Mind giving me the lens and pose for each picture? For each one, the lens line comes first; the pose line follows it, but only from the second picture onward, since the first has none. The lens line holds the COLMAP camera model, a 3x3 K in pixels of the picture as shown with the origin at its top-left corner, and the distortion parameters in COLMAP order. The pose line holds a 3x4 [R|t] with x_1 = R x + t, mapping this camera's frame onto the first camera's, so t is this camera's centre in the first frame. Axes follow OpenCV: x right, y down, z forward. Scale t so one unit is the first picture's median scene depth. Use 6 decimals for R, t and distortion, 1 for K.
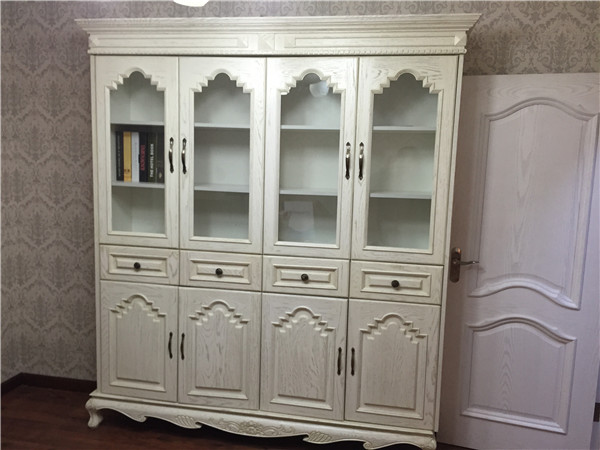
lens RADIAL K [[515.4, 0, 300.7], [0, 515.4, 225.0], [0, 0, 1]] dist [0.074589, -0.104132]
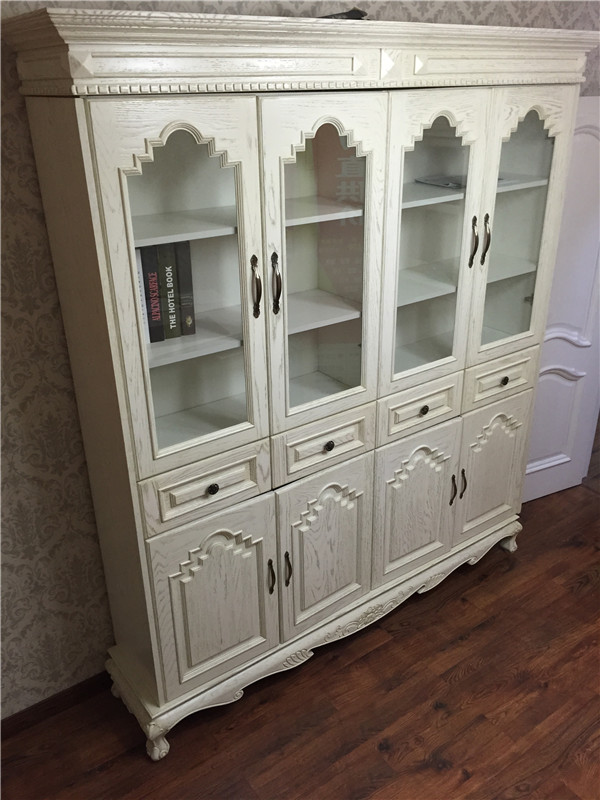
lens RADIAL K [[687.1, 0, 300.8], [0, 687.1, 403.5], [0, 0, 1]] dist [0.074589, -0.104132]
pose [[0.691149, -0.340365, 0.637546, -0.732818], [0.130840, 0.926509, 0.352793, -0.275252], [-0.710770, -0.160416, 0.684889, 0.451983]]
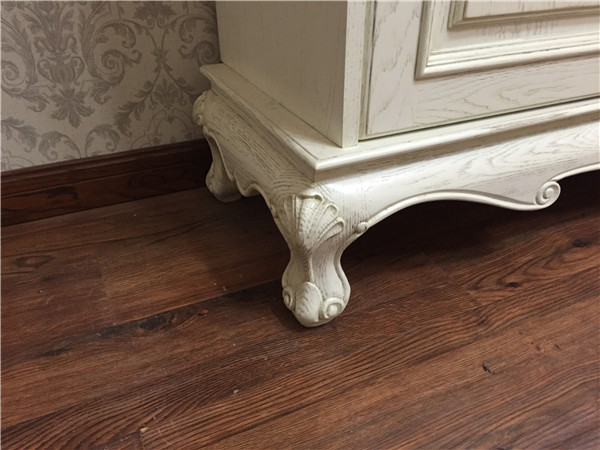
lens RADIAL K [[515.4, 0, 301.6], [0, 515.4, 225.5], [0, 0, 1]] dist [0.074589, -0.104132]
pose [[0.812758, -0.338192, 0.474395, -0.543450], [0.109735, 0.888560, 0.445443, 0.295940], [-0.572174, -0.309980, 0.759295, 0.962200]]
